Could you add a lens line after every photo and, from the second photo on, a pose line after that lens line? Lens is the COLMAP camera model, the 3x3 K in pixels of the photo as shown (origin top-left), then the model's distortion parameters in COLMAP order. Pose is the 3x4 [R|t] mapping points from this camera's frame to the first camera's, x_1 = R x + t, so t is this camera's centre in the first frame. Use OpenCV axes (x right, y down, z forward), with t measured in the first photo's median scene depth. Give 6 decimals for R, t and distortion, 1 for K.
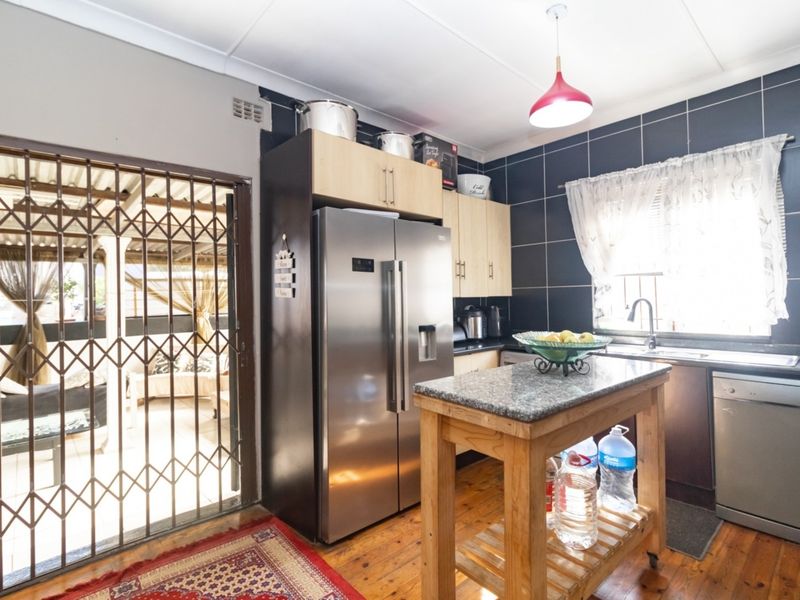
lens RADIAL K [[403.1, 0, 400.0], [0, 403.1, 300.0], [0, 0, 1]] dist [-0.002135, -0.000233]
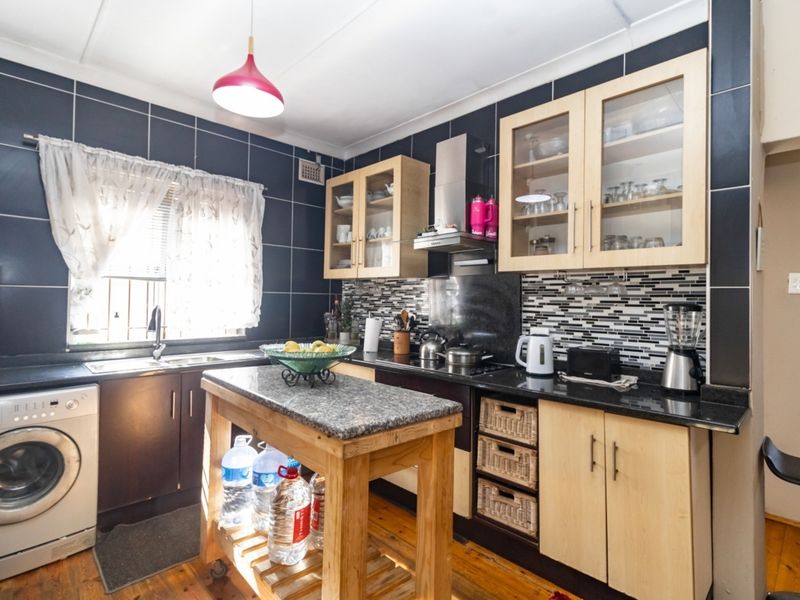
lens RADIAL K [[425.3, 0, 400.0], [0, 425.3, 300.0], [0, 0, 1]] dist [-0.000976, 0.000664]
pose [[-0.044664, 0.018107, 0.998838, -0.399183], [-0.011908, 0.999755, -0.018656, -0.005480], [-0.998931, -0.012727, -0.044437, 0.505983]]
